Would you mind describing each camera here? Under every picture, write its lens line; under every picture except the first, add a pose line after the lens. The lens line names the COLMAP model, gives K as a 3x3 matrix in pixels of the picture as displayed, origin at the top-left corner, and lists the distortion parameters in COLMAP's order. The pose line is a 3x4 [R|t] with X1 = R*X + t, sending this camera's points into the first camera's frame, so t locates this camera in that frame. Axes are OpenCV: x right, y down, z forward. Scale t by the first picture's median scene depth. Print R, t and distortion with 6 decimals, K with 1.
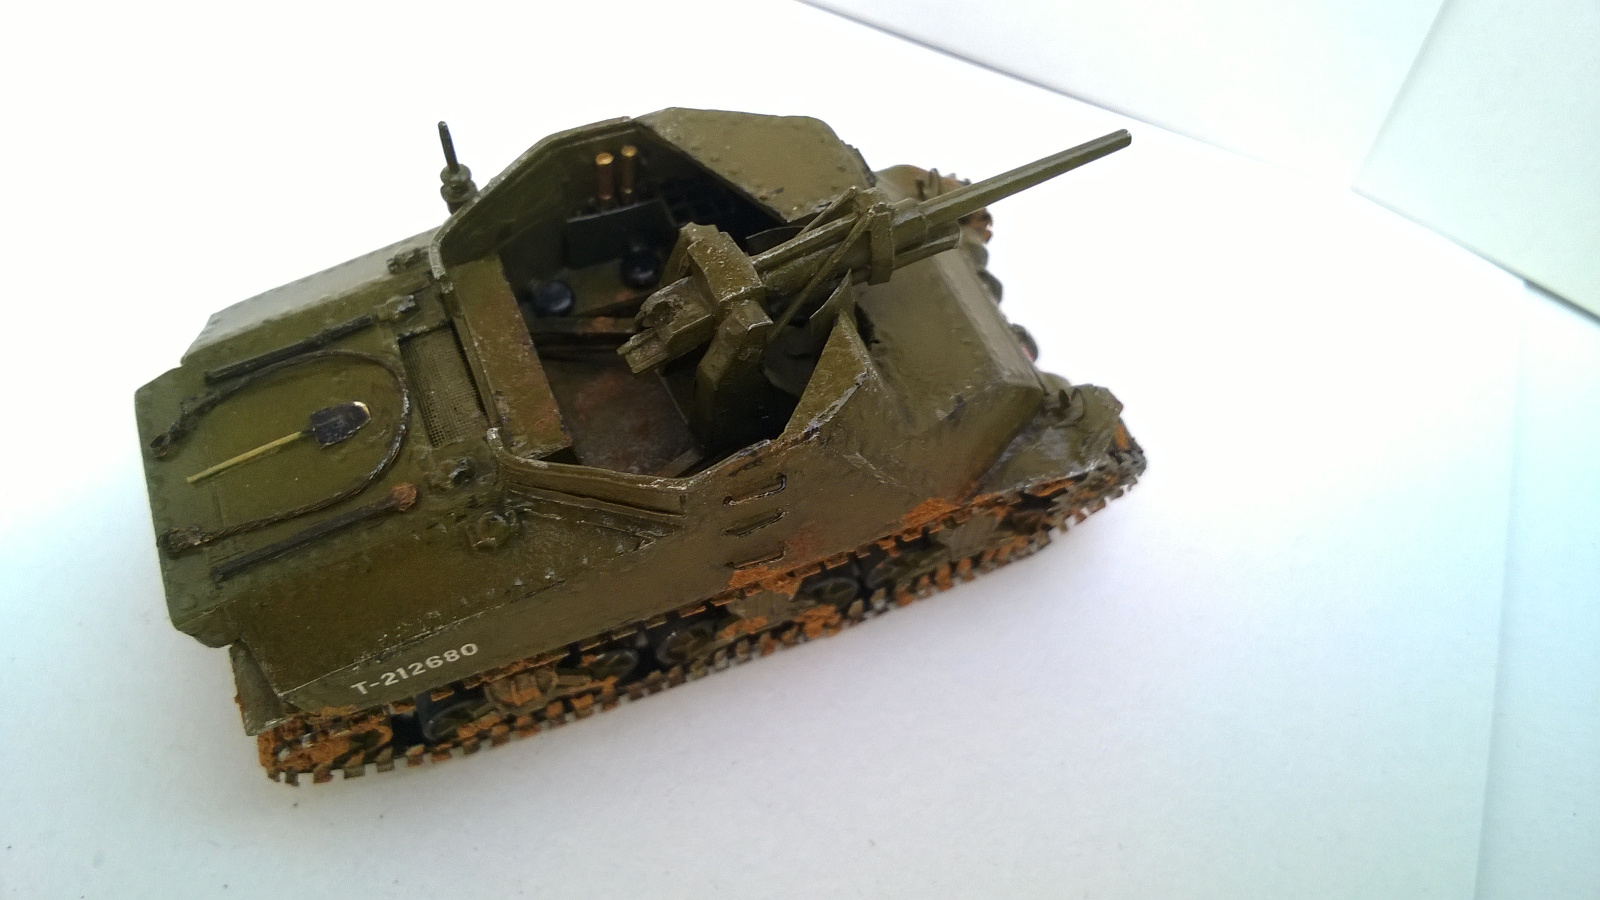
lens RADIAL K [[1252.1, 0, 760.6], [0, 1252.1, 454.7], [0, 0, 1]] dist [0.033833, -0.000080]
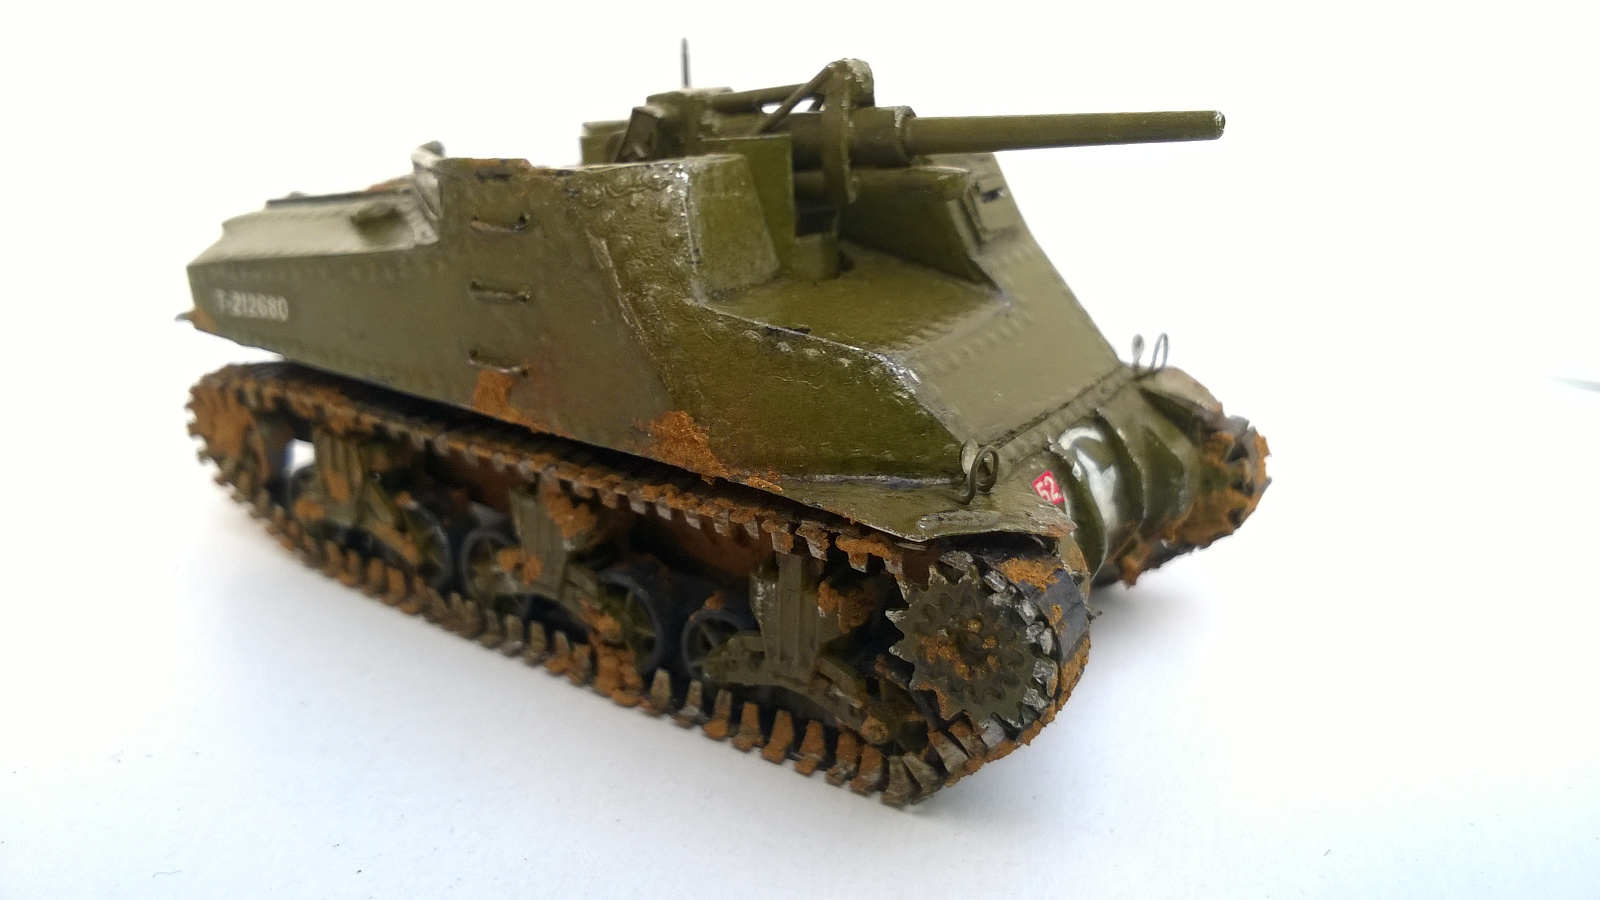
lens RADIAL K [[1252.1, 0, 760.6], [0, 1252.1, 454.7], [0, 0, 1]] dist [0.033833, -0.000080]
pose [[0.540645, 0.278806, -0.793707, 0.718790], [-0.702711, 0.668370, -0.243883, 0.191021], [0.462494, 0.689601, 0.557271, 0.624654]]
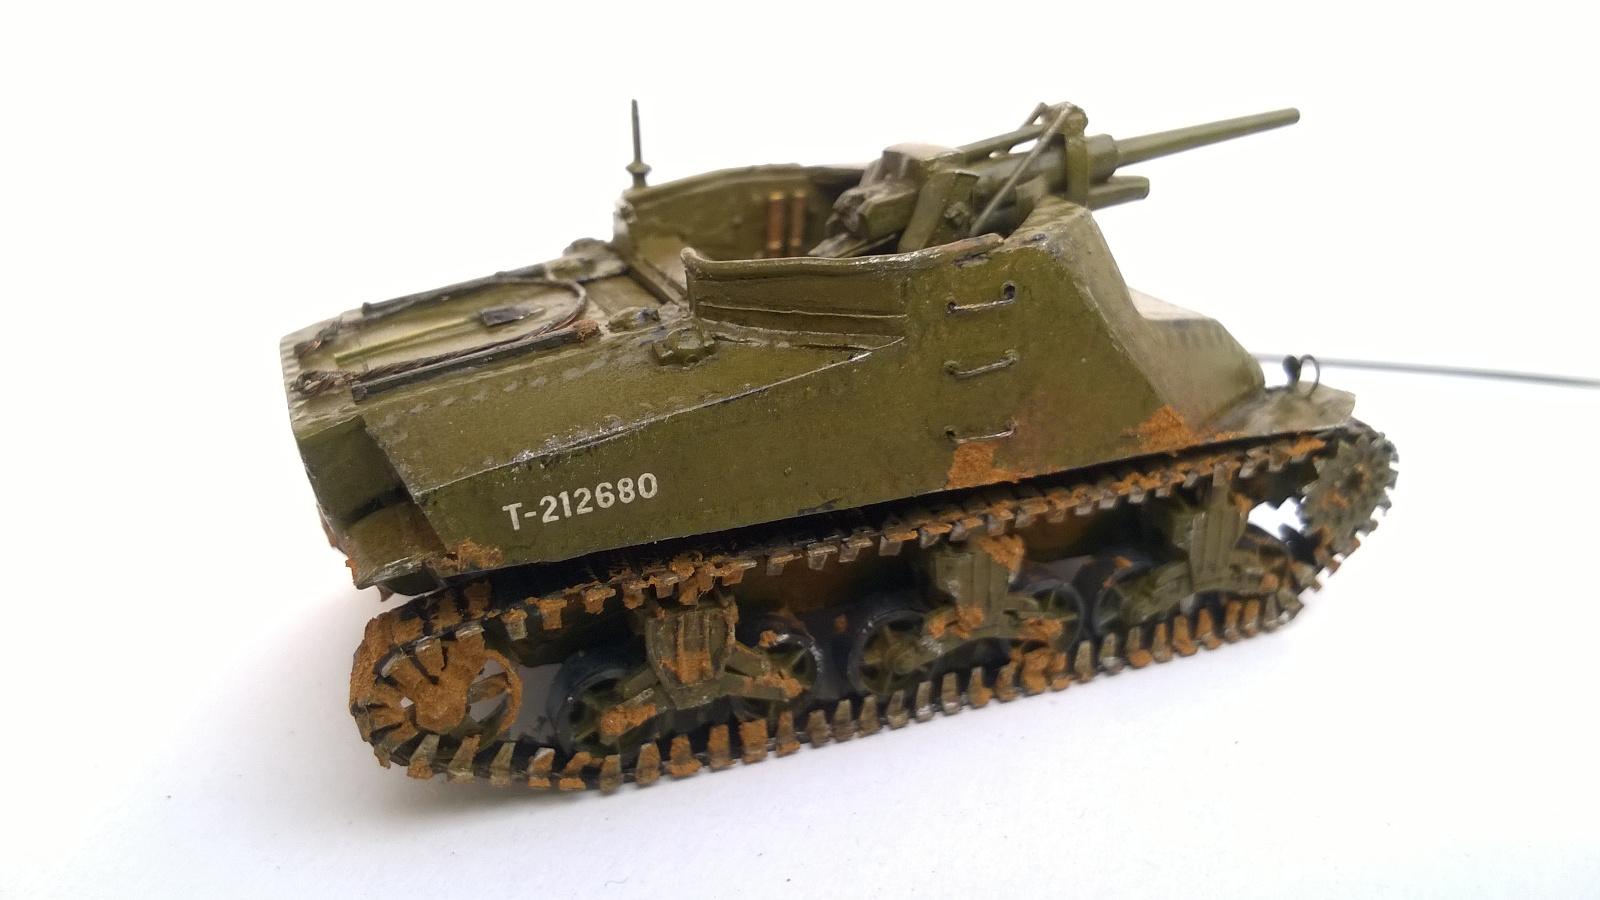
lens RADIAL K [[1252.1, 0, 760.6], [0, 1252.1, 454.7], [0, 0, 1]] dist [0.033833, -0.000080]
pose [[0.999409, -0.027482, -0.020663, -0.127426], [0.010878, 0.822816, -0.568203, 0.540913], [0.032617, 0.567643, 0.822629, 0.290706]]
